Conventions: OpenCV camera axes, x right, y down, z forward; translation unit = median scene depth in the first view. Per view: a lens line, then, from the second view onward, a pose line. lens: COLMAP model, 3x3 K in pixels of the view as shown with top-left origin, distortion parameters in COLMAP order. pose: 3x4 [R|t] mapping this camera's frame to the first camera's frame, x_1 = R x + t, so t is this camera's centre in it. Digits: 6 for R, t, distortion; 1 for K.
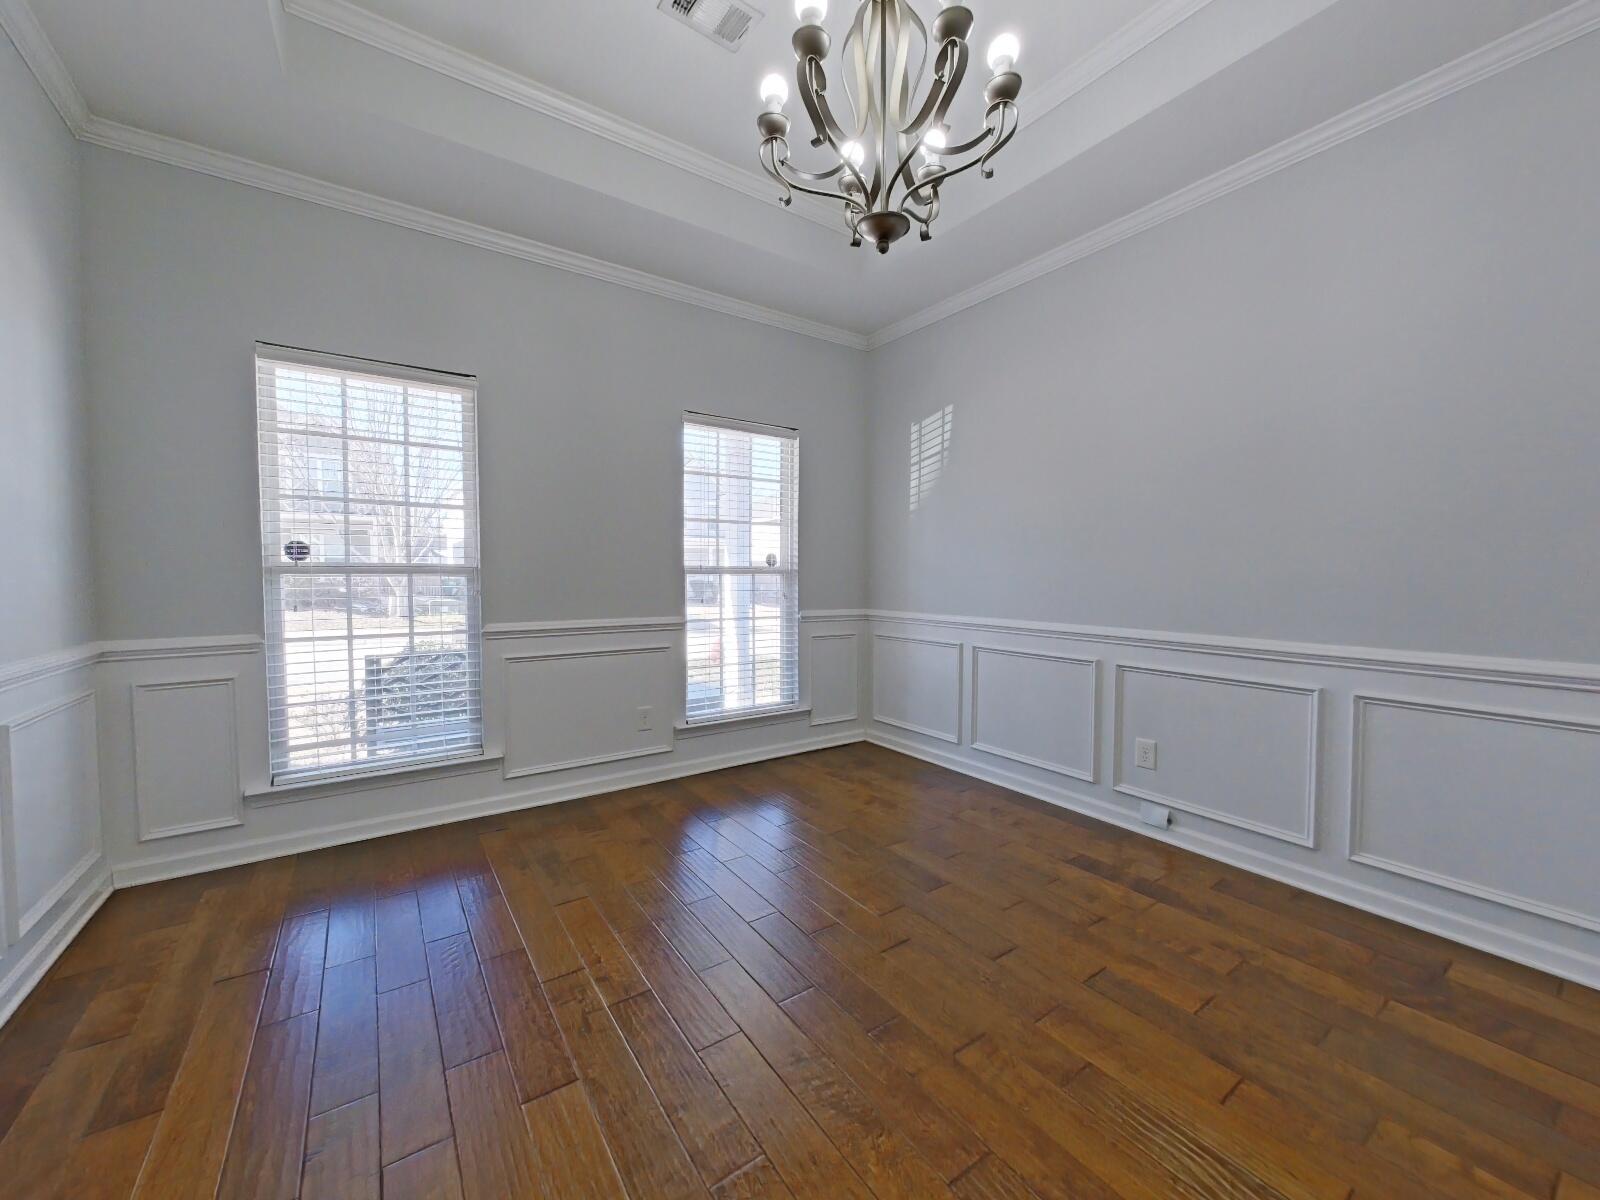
lens RADIAL K [[618.9, 0, 799.4], [0, 618.9, 598.8], [0, 0, 1]] dist [0.000954, 0.000293]
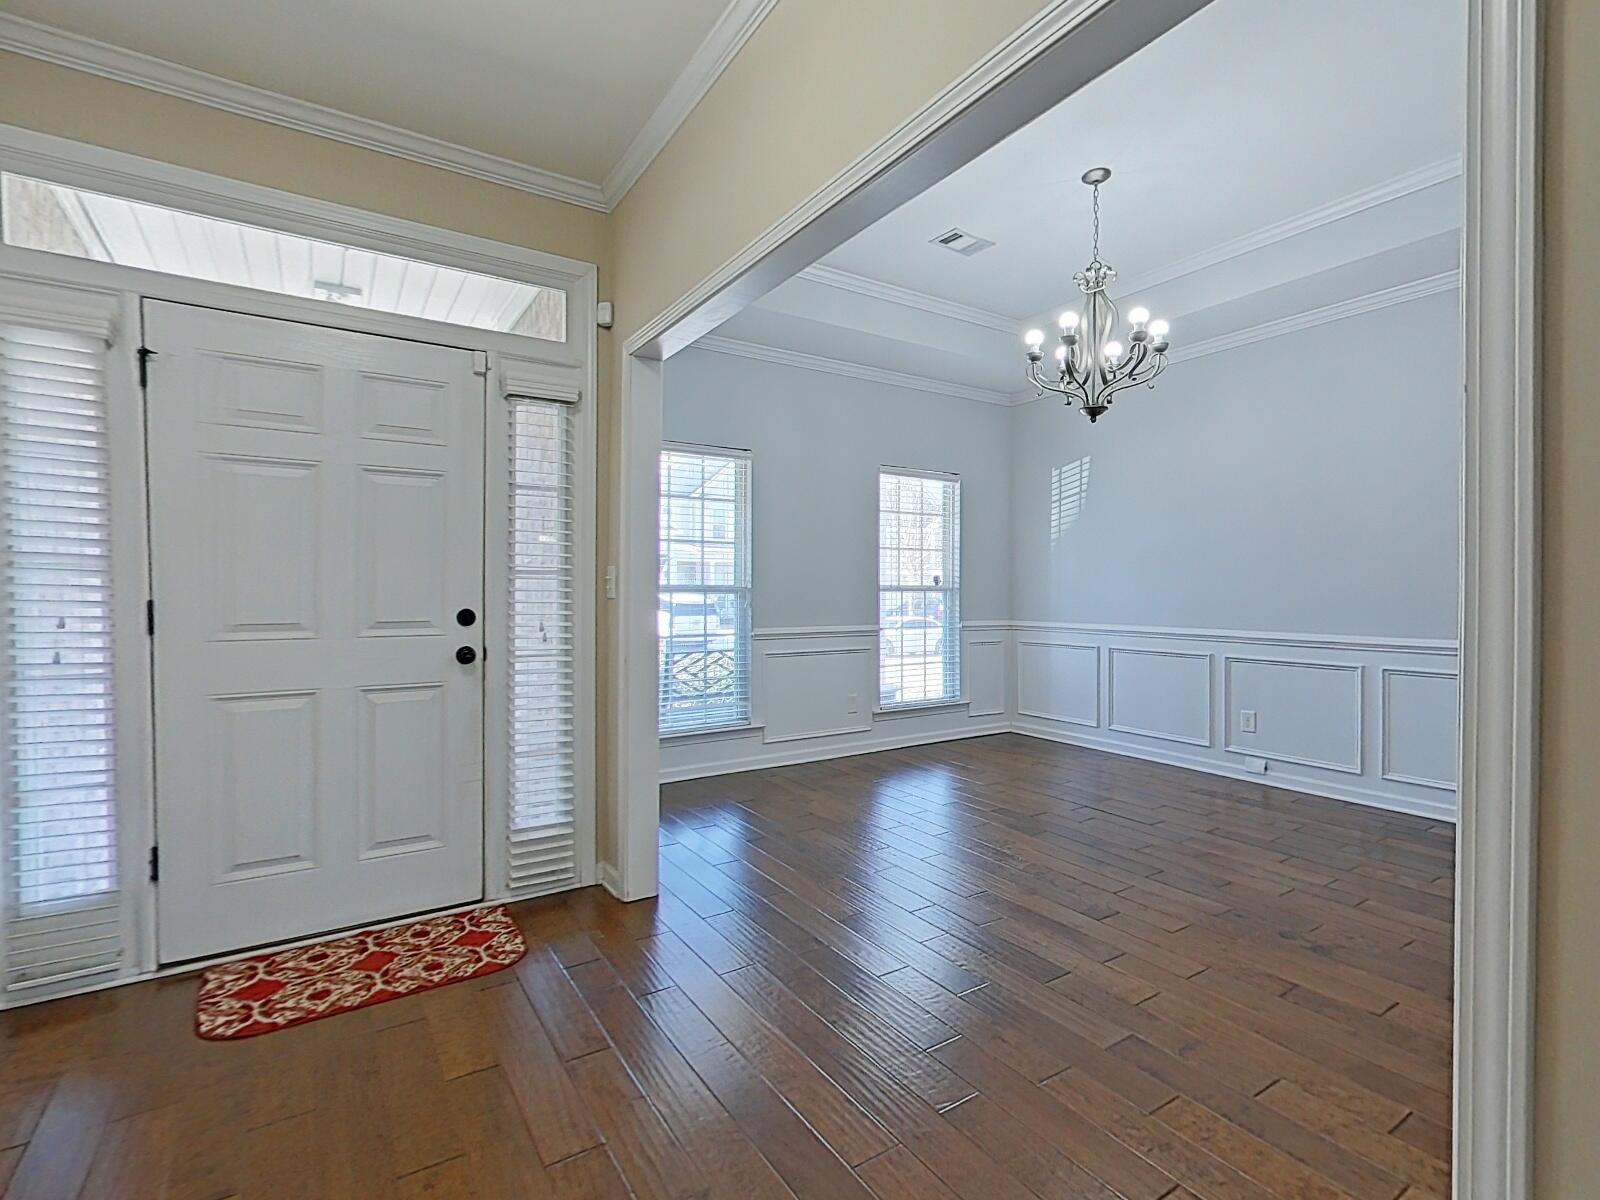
lens RADIAL K [[742.0, 0, 792.2], [0, 742.0, 601.6], [0, 0, 1]] dist [-0.020510, -0.000558]
pose [[0.998065, -0.003219, -0.062095, -0.258352], [0.001569, 0.999645, -0.026604, 0.020568], [0.062159, 0.026455, 0.997716, -0.519968]]
